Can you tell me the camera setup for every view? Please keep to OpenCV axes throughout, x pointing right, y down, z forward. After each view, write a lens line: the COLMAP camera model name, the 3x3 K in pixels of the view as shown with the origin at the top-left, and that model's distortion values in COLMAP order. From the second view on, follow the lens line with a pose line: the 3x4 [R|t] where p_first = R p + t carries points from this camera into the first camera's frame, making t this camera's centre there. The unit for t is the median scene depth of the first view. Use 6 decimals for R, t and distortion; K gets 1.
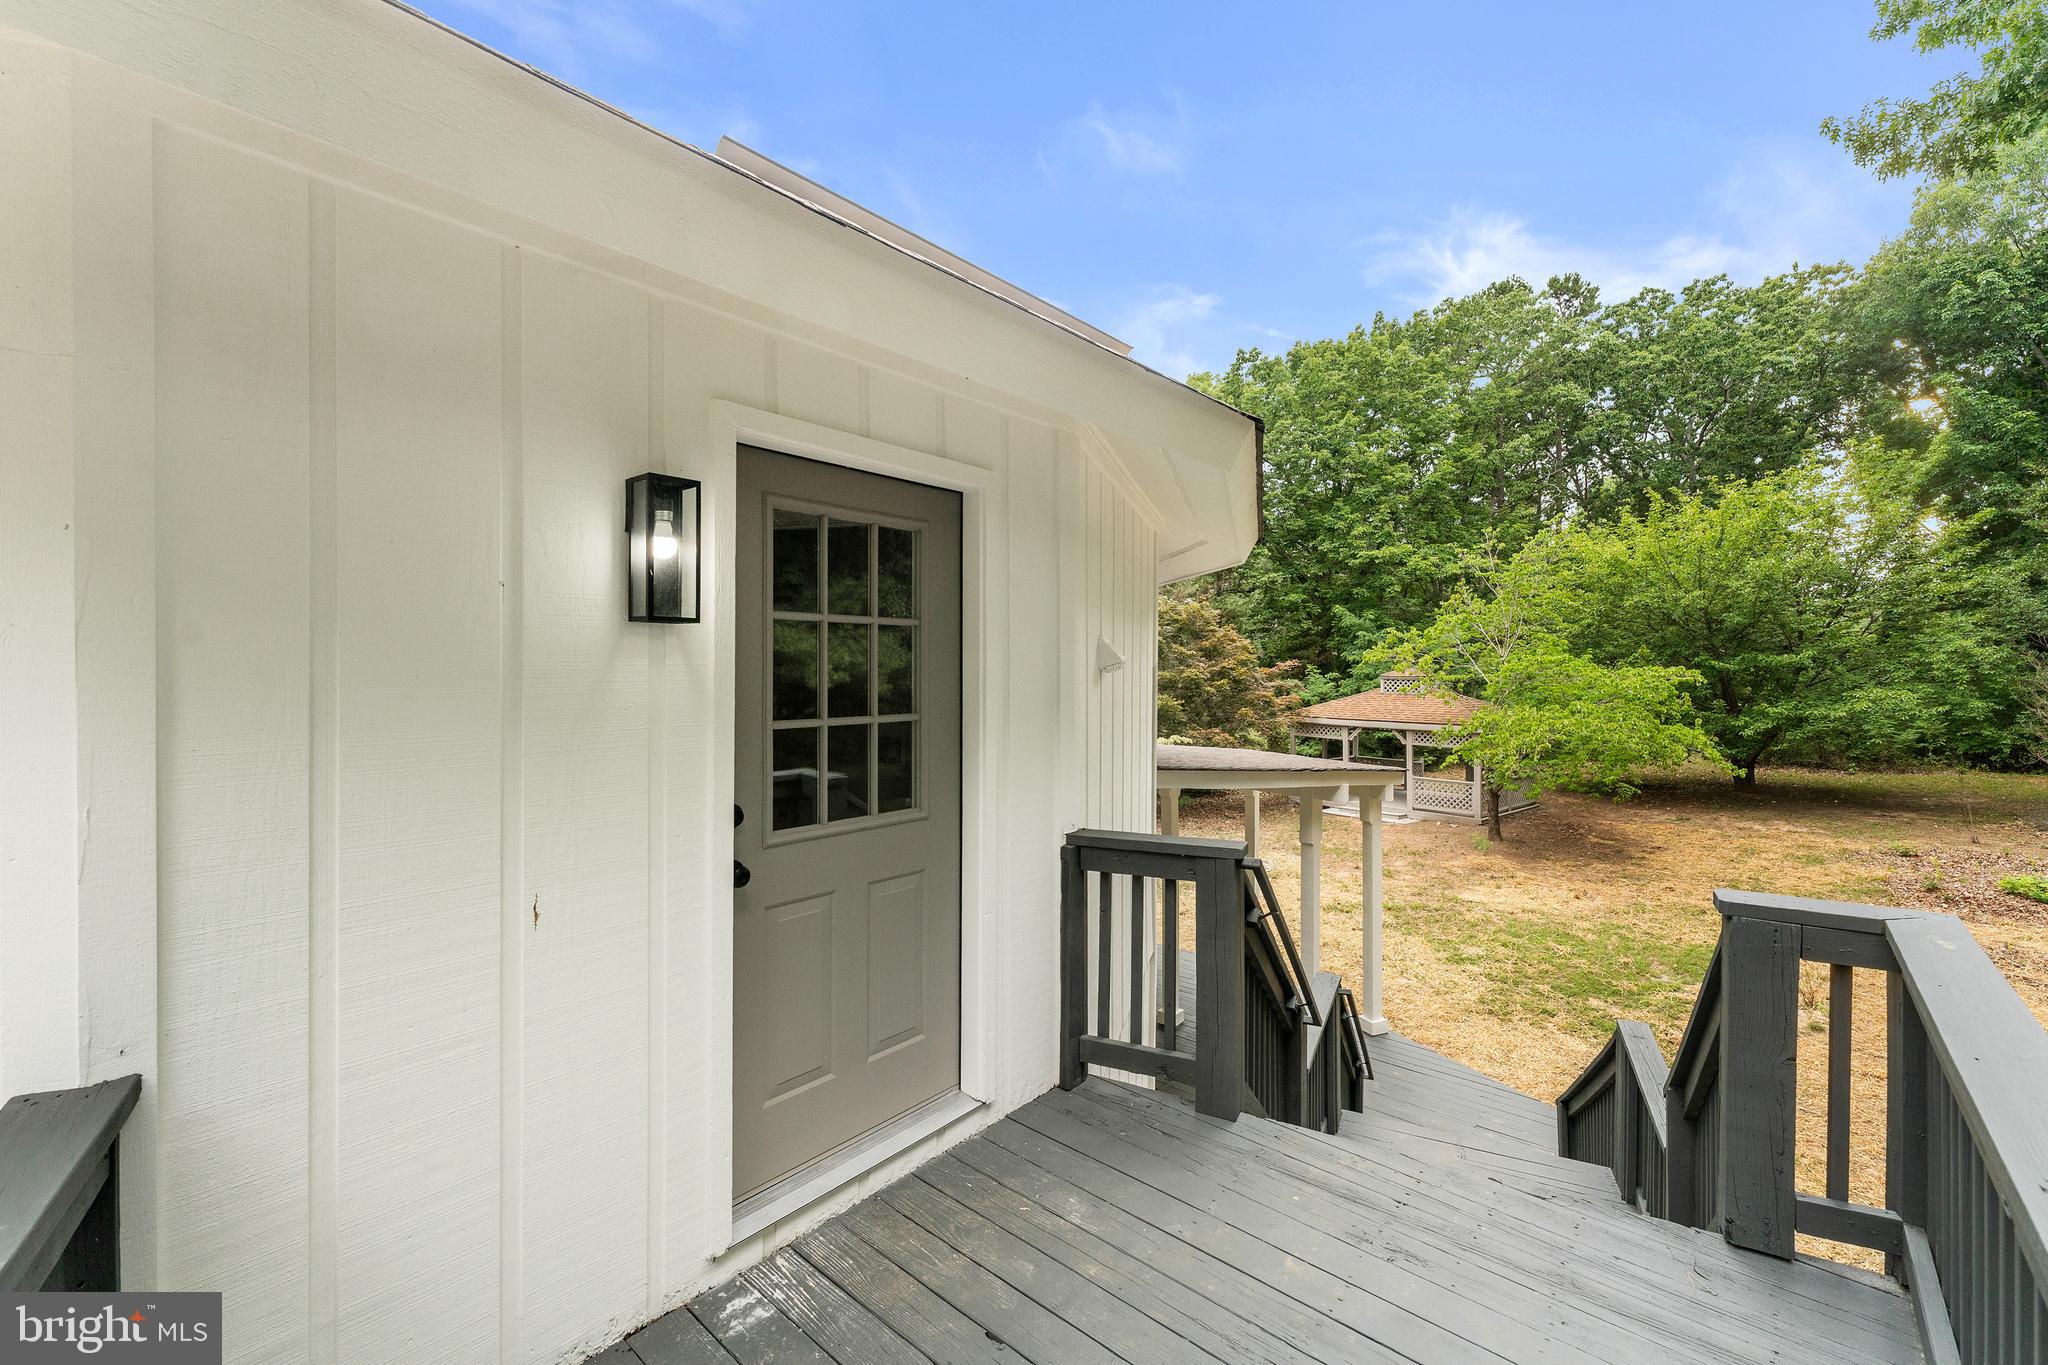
lens RADIAL K [[840.8, 0, 1027.7], [0, 840.8, 681.1], [0, 0, 1]] dist [0.002788, -0.000630]
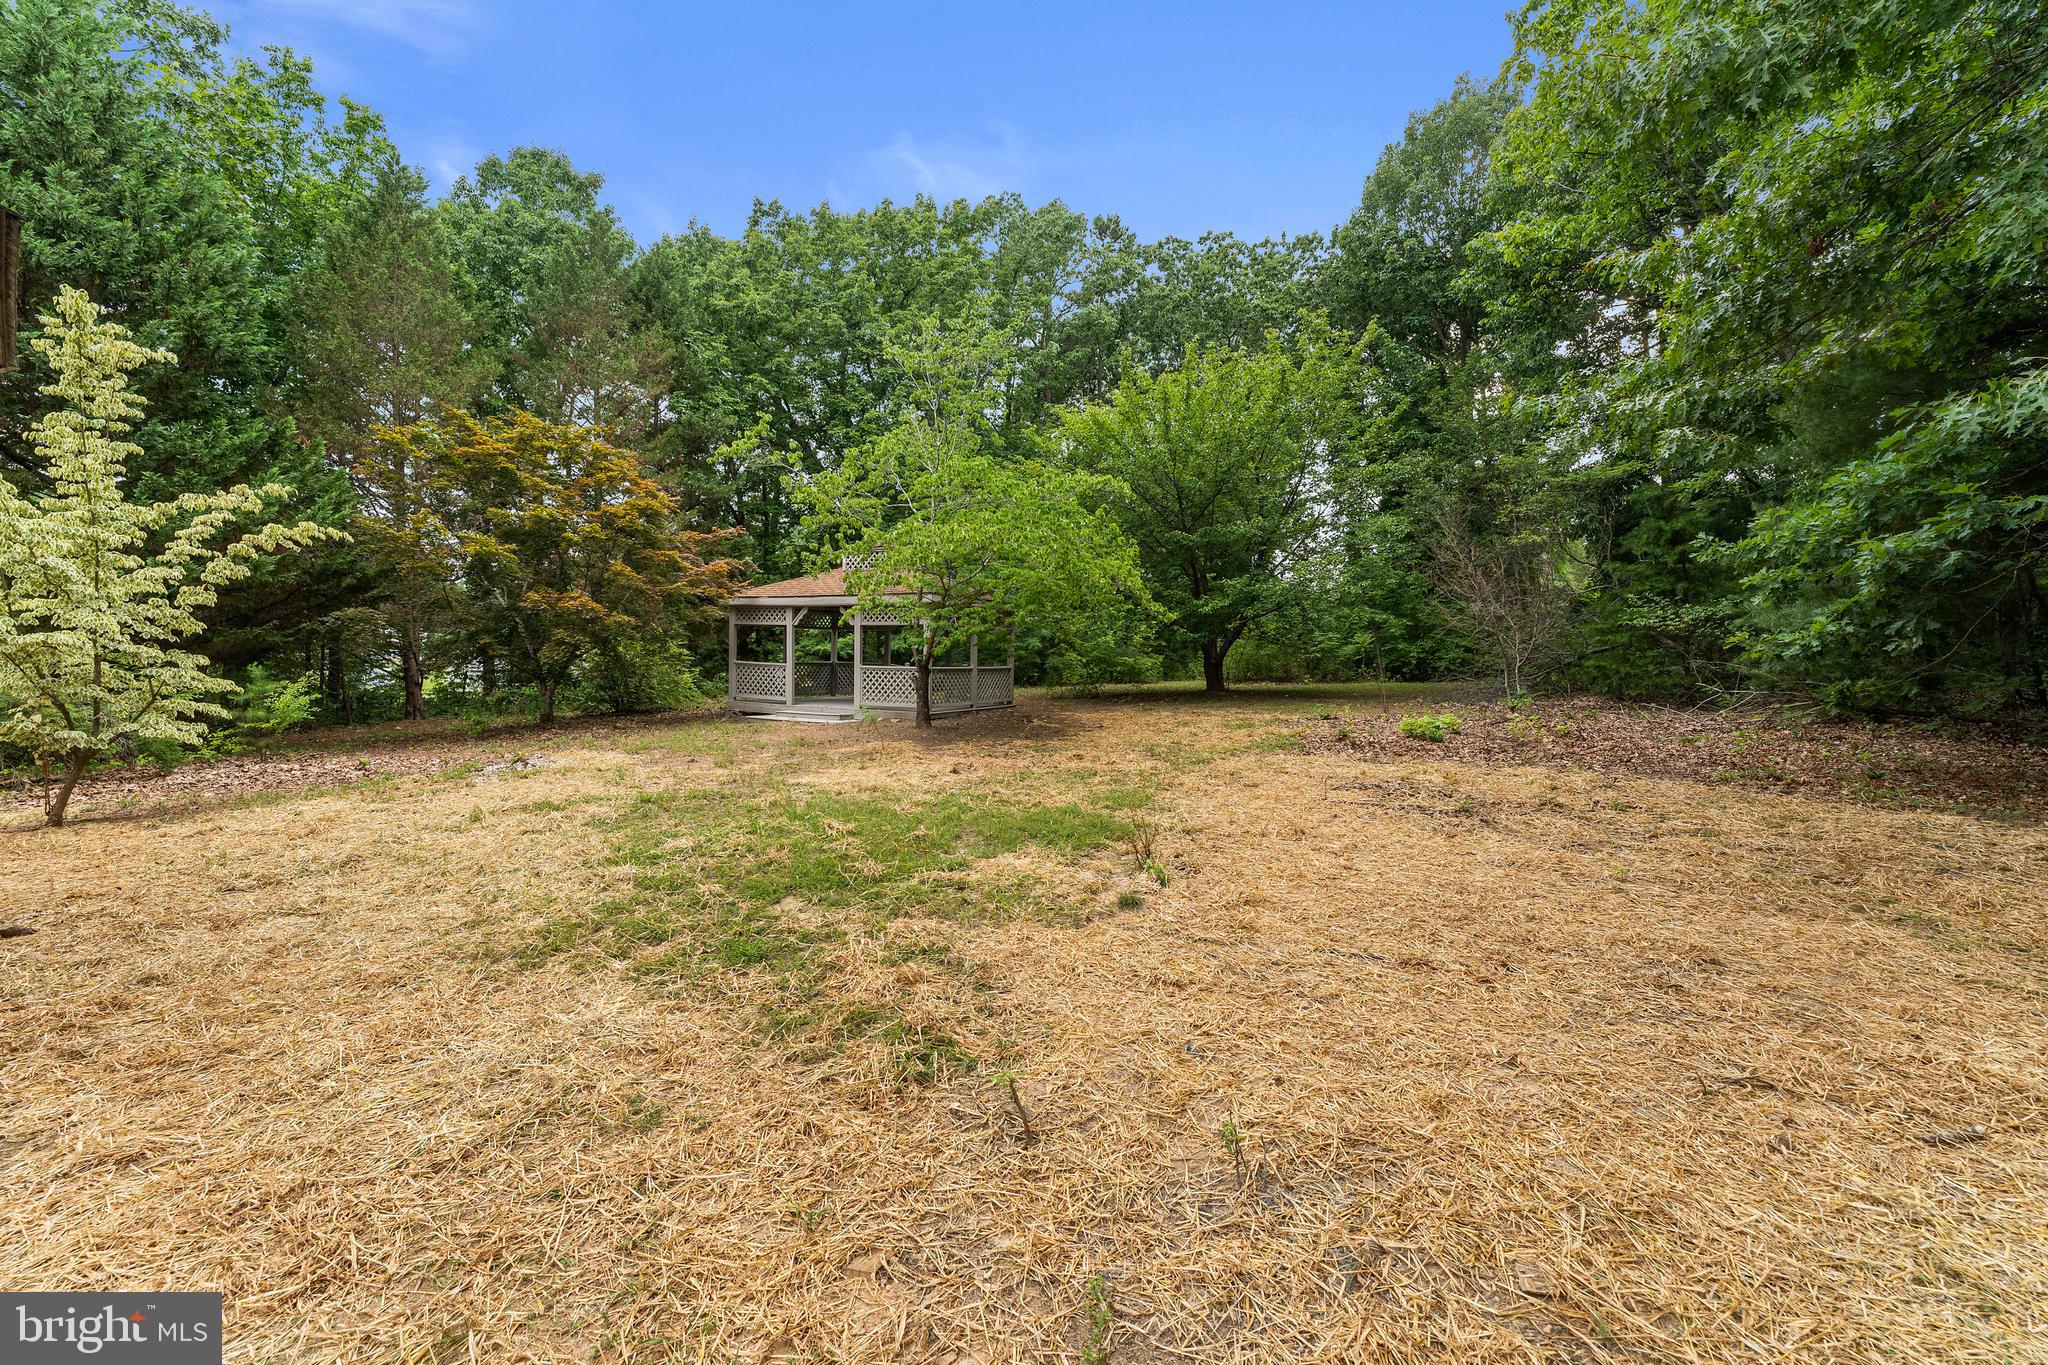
lens RADIAL K [[840.8, 0, 1024.3], [0, 840.8, 681.3], [0, 0, 1]] dist [0.002788, -0.000630]
pose [[0.912042, 0.002171, 0.410091, 0.258206], [-0.010788, 0.999767, 0.018700, 0.104158], [-0.409954, -0.021479, 0.911853, 0.215676]]
